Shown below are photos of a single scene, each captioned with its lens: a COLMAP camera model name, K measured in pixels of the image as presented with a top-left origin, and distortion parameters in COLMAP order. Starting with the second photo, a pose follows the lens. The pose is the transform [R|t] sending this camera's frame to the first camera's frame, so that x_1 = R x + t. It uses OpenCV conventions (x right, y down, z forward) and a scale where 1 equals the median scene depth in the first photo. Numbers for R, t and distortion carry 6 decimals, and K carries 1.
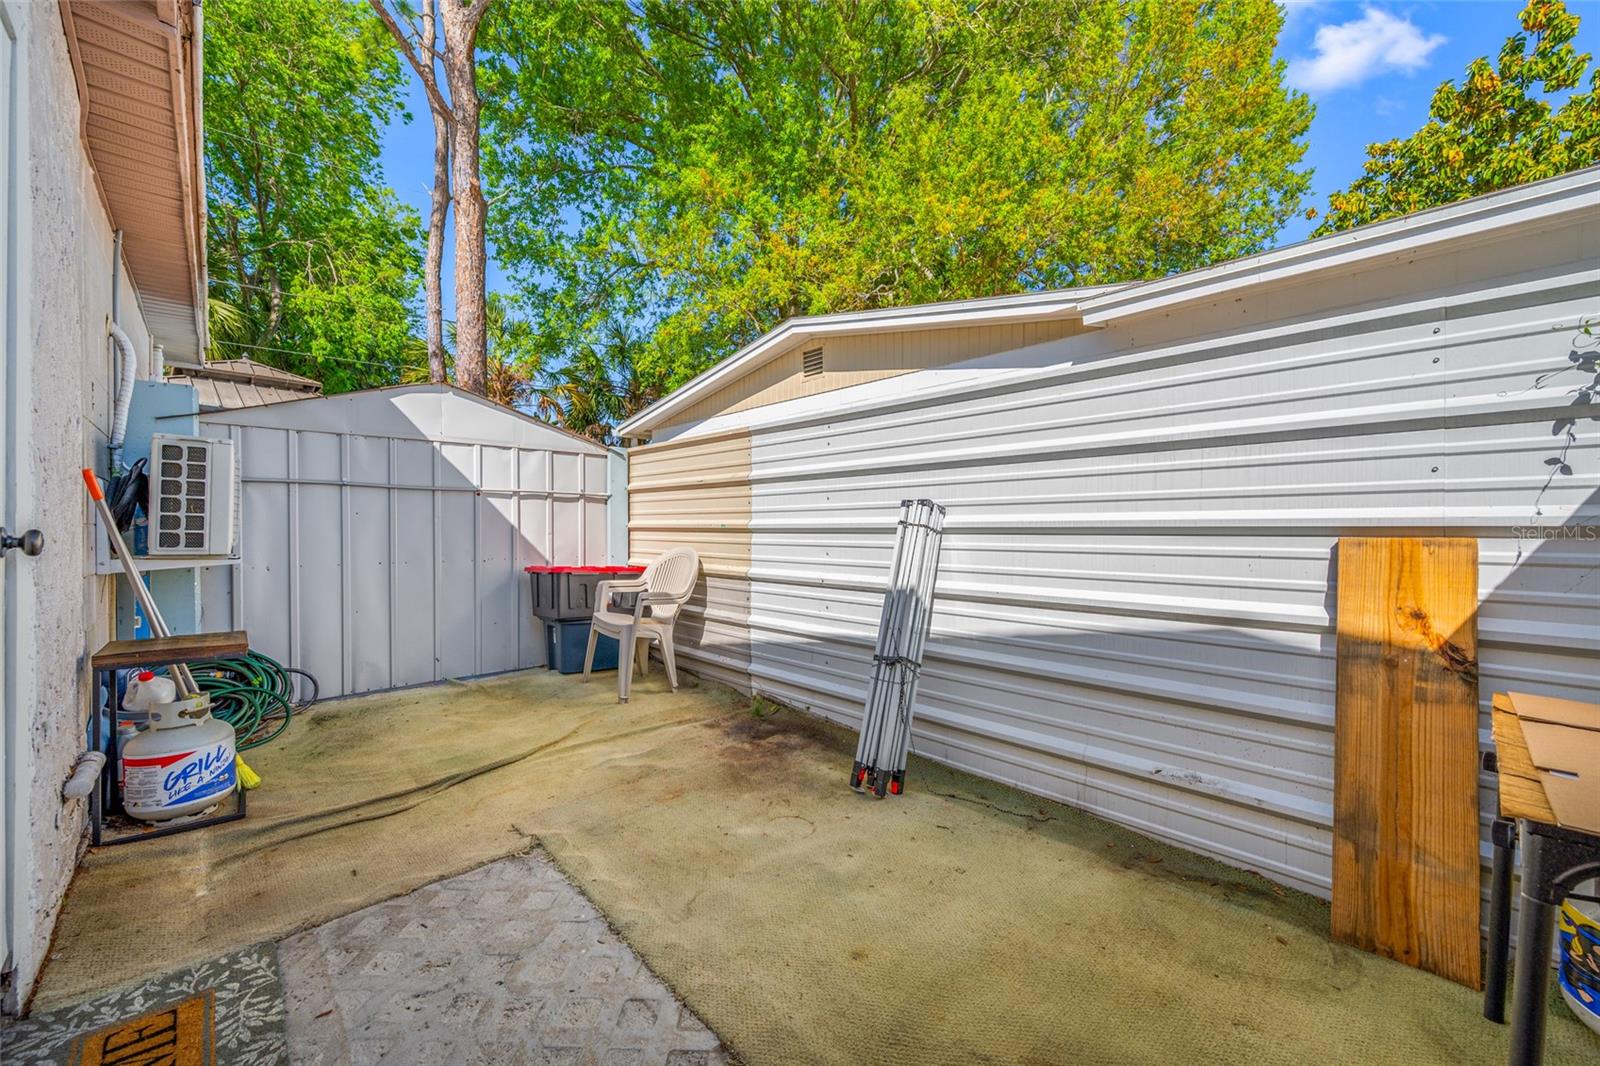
lens RADIAL K [[631.2, 0, 801.9], [0, 631.2, 530.3], [0, 0, 1]] dist [-0.002224, -0.000201]
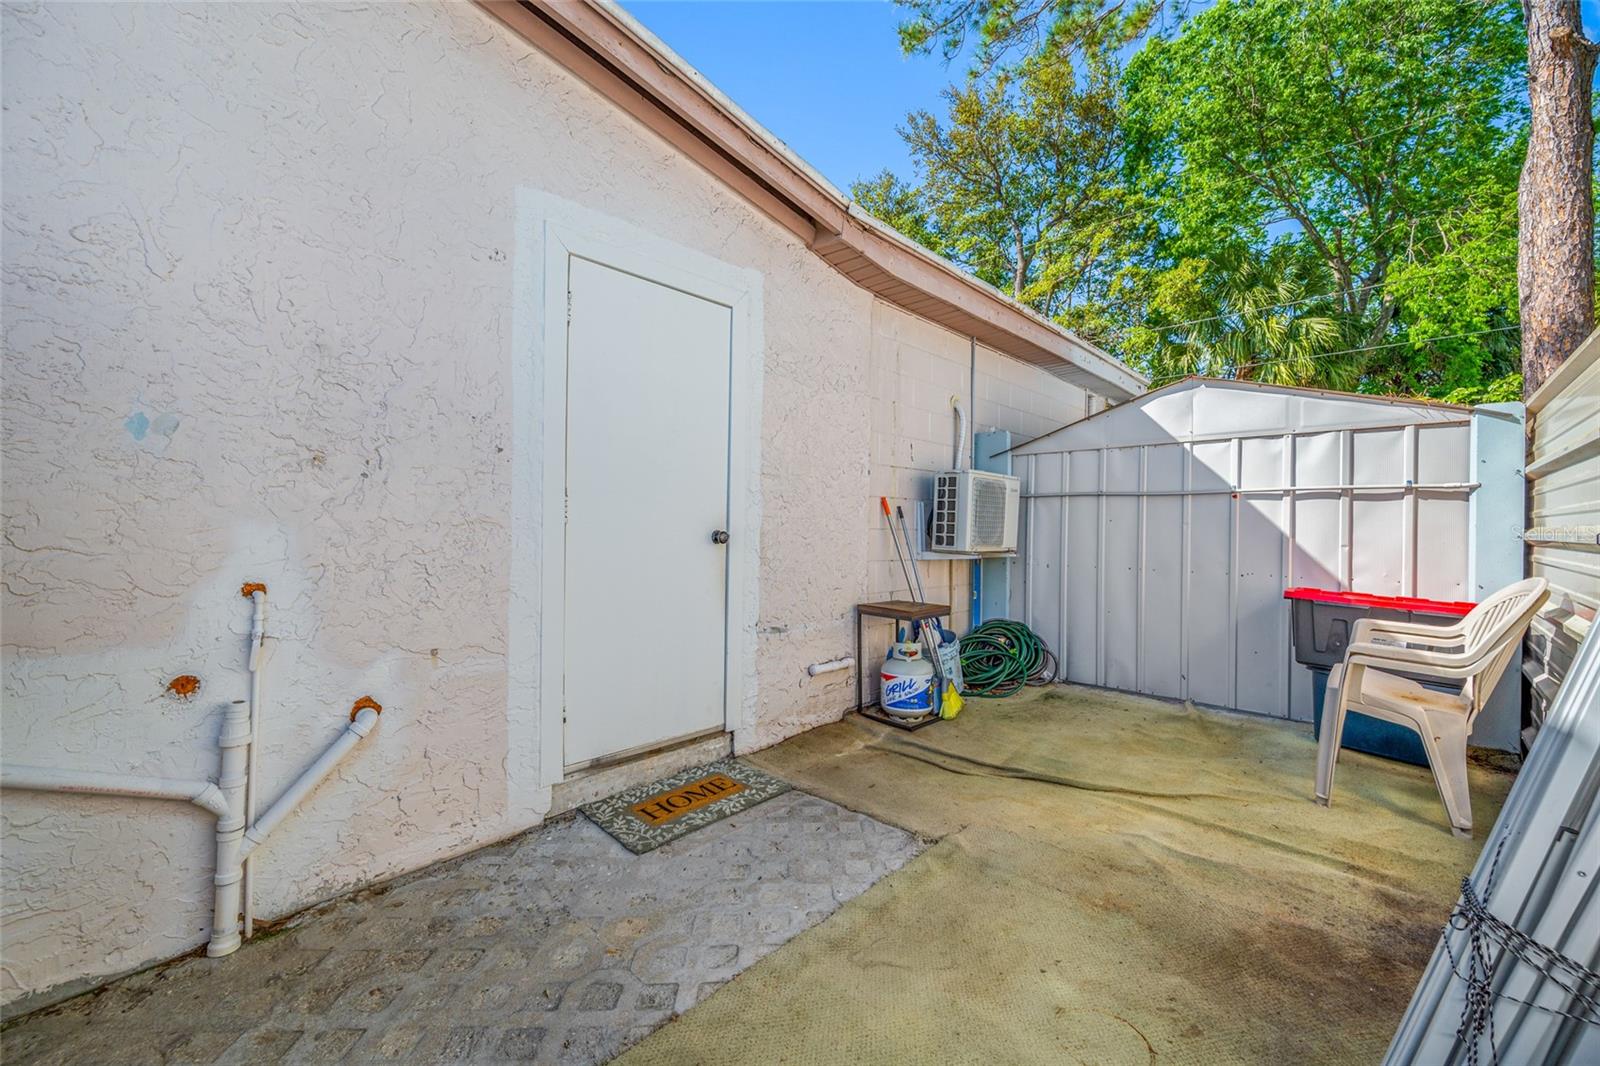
lens RADIAL K [[631.2, 0, 801.9], [0, 631.2, 530.3], [0, 0, 1]] dist [-0.002224, -0.000201]
pose [[0.043842, 0.004779, -0.999027, 0.439351], [-0.015368, 0.999873, 0.004109, -0.008434], [0.998920, 0.015173, 0.043910, 0.532755]]
